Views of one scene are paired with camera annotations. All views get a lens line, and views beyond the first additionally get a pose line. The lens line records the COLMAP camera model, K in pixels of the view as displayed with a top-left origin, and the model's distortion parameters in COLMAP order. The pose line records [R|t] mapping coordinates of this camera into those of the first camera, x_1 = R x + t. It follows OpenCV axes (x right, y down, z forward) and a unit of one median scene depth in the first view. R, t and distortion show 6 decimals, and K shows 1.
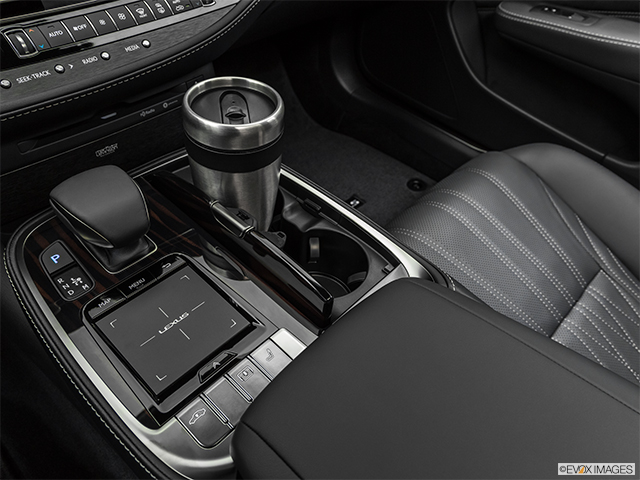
lens RADIAL K [[477.9, 0, 320.0], [0, 477.9, 240.0], [0, 0, 1]] dist [0.021488, -0.000729]
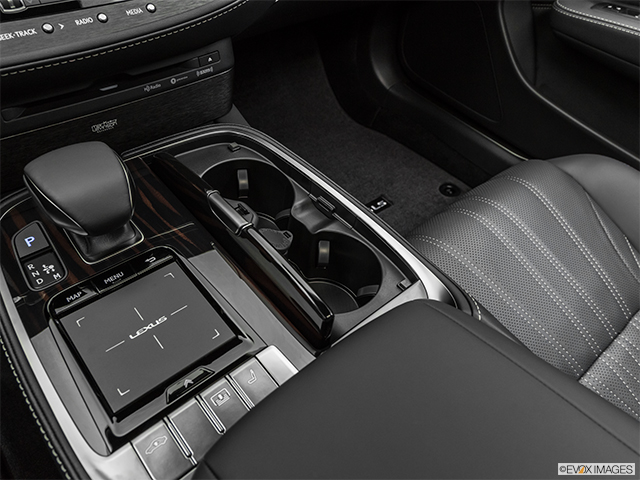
lens RADIAL K [[474.1, 0, 320.6], [0, 474.1, 237.4], [0, 0, 1]] dist [0.021026, -0.004783]
pose [[0.994738, 0.082693, -0.060490, 0.036990], [-0.082467, 0.996574, 0.006228, -0.017091], [0.060798, -0.001207, 0.998149, 0.135448]]
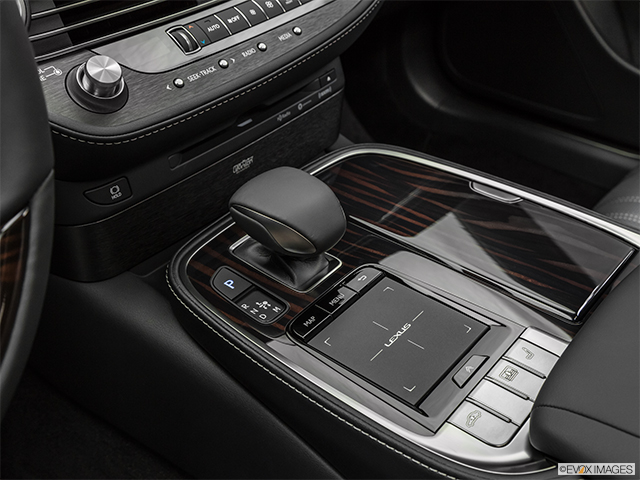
lens RADIAL K [[781.0, 0, 320.0], [0, 781.0, 240.0], [0, 0, 1]] dist [-0.003888, -0.001442]
pose [[0.992836, -0.119295, -0.006720, -0.347294], [0.116200, 0.977115, -0.178167, 0.201321], [0.027821, 0.176110, 0.983977, -0.290442]]
